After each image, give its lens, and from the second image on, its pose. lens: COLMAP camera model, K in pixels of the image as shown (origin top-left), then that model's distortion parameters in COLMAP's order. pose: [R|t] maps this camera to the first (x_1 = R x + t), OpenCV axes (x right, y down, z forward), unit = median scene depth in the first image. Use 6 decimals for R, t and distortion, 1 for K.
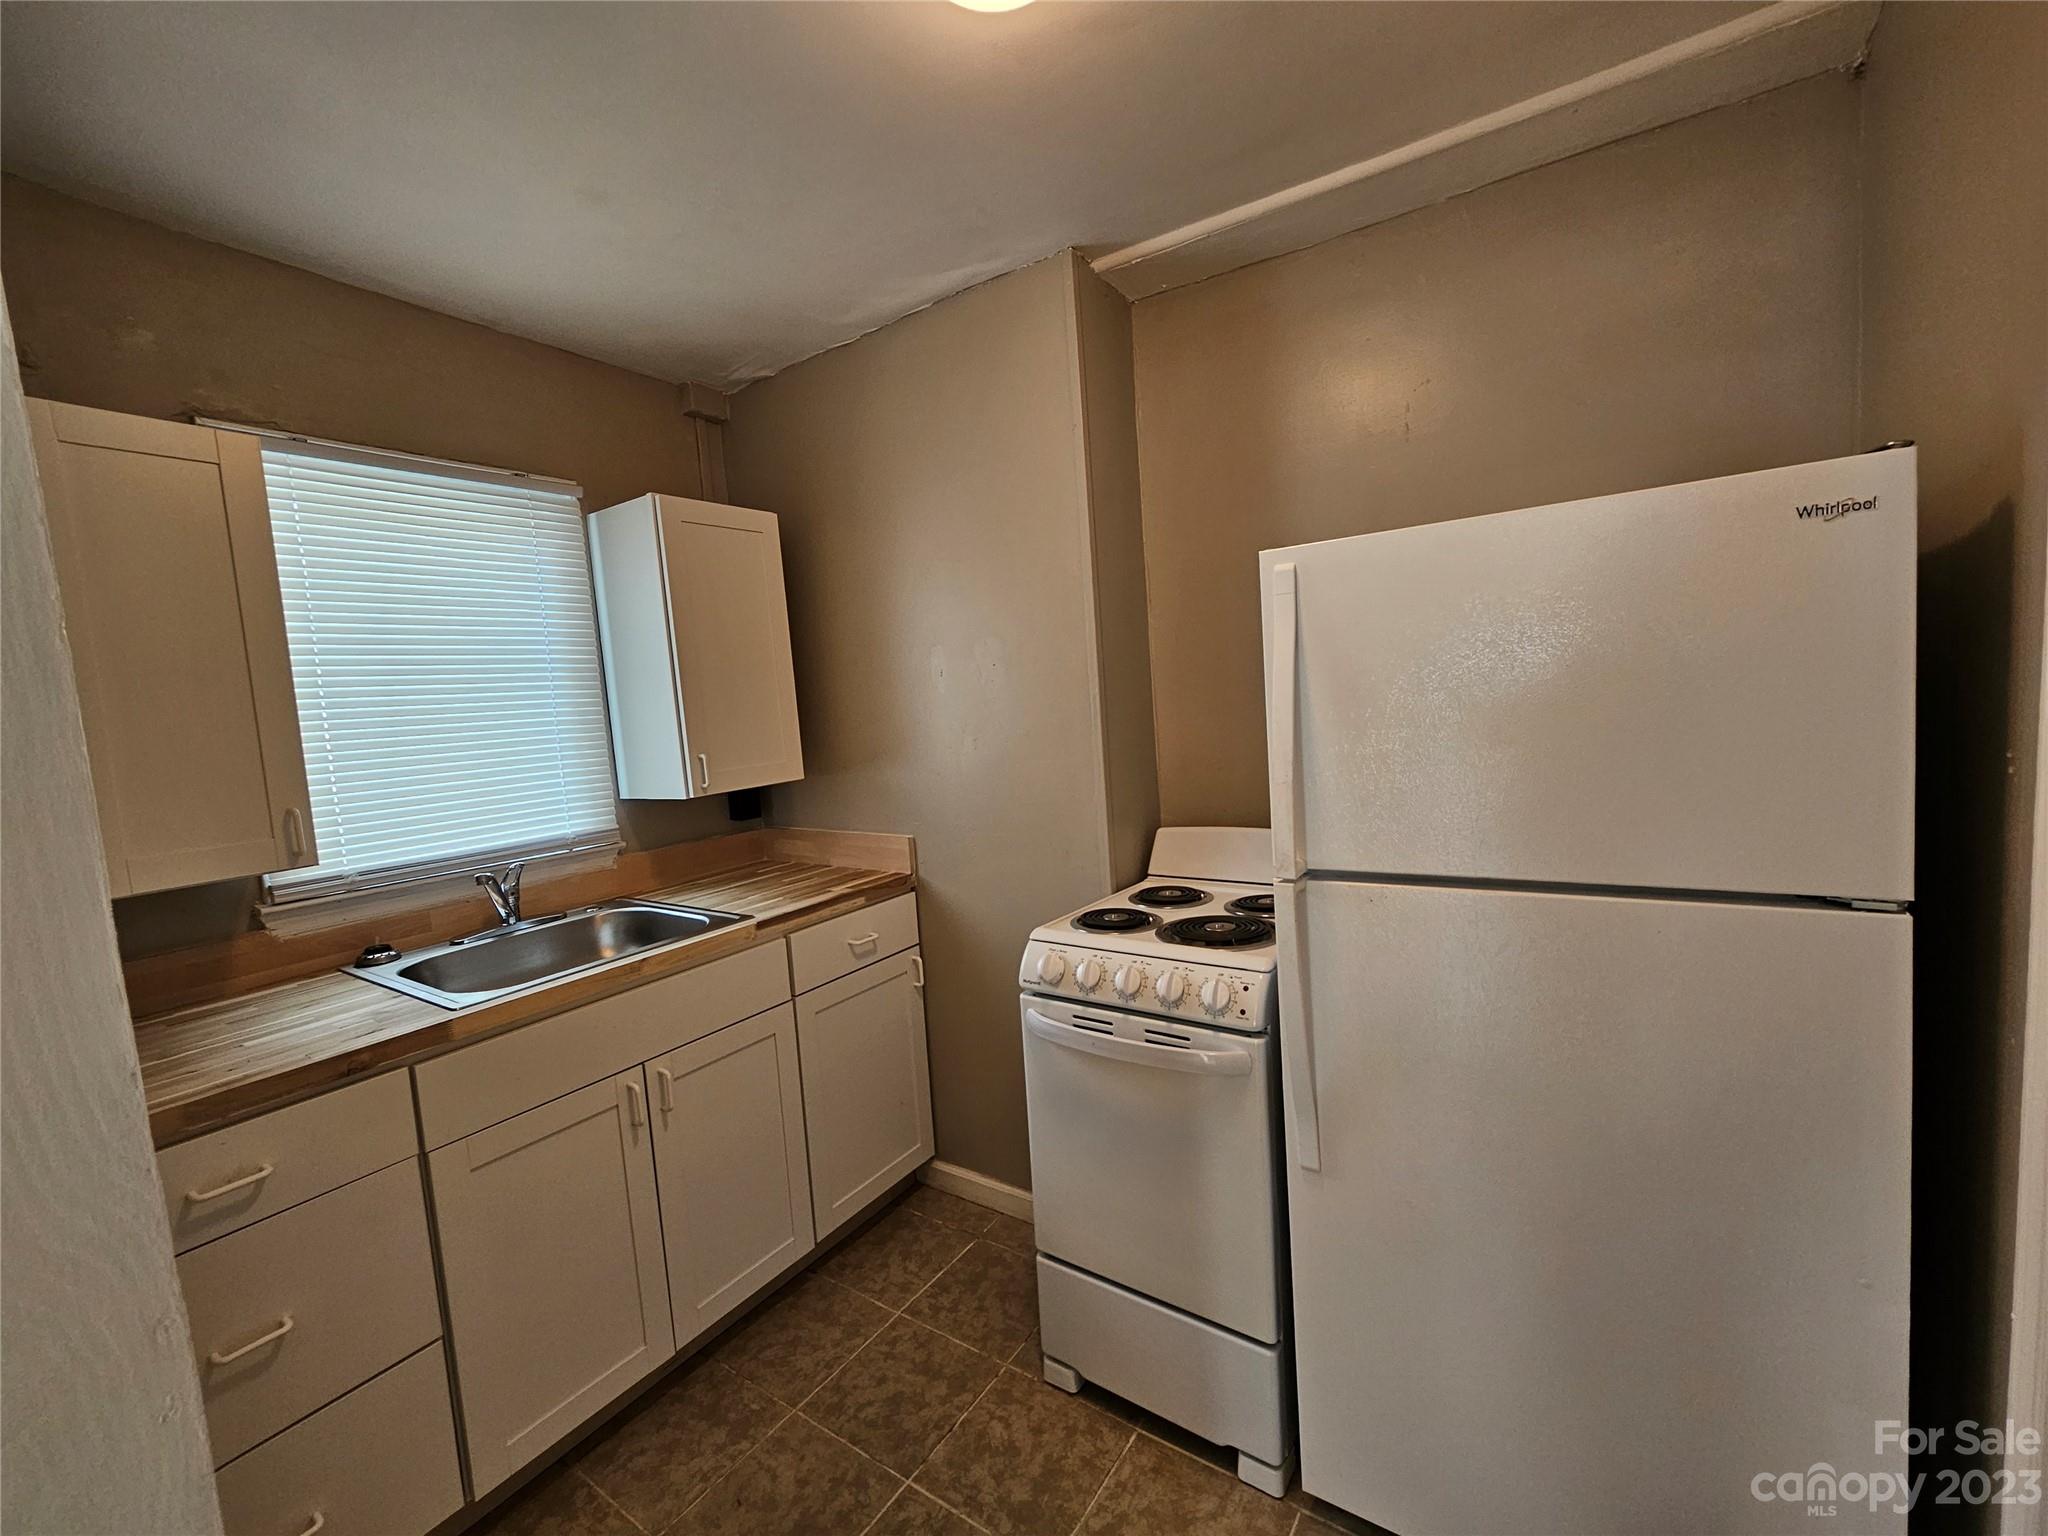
lens RADIAL K [[838.8, 0, 1026.9], [0, 838.8, 767.4], [0, 0, 1]] dist [-0.004477, 0.003523]
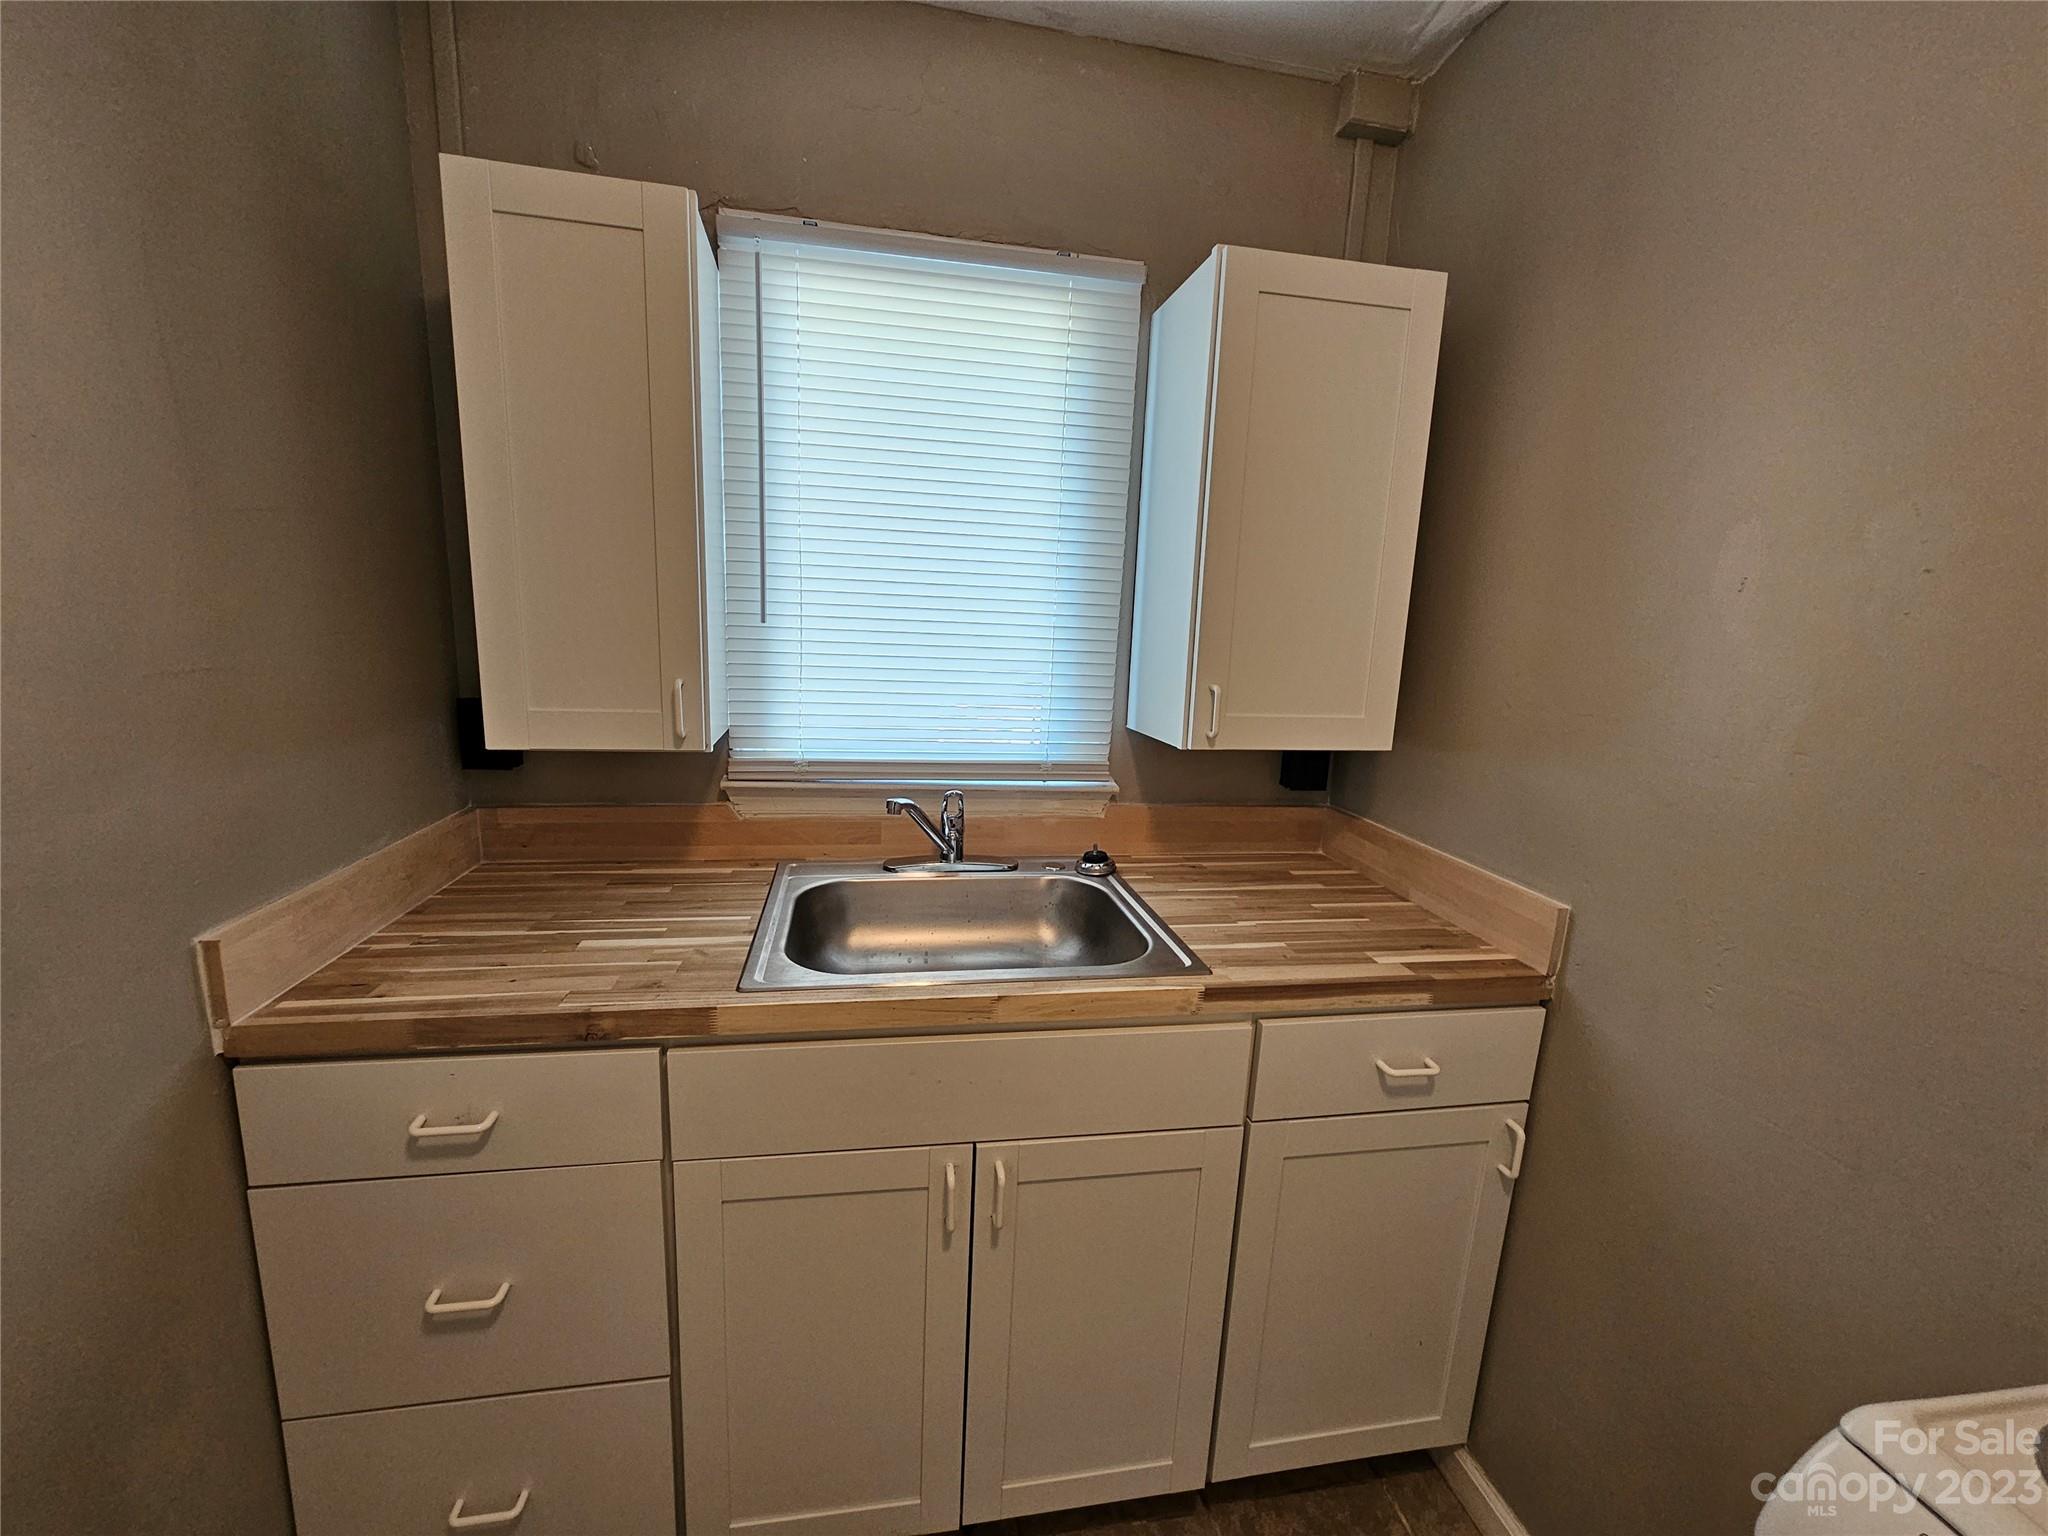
lens RADIAL K [[838.8, 0, 1018.3], [0, 838.8, 785.4], [0, 0, 1]] dist [-0.004477, 0.003523]
pose [[0.690131, 0.235062, -0.684445, -0.037965], [-0.152540, 0.971779, 0.179934, -0.031595], [0.707425, -0.019773, 0.706512, 0.420185]]
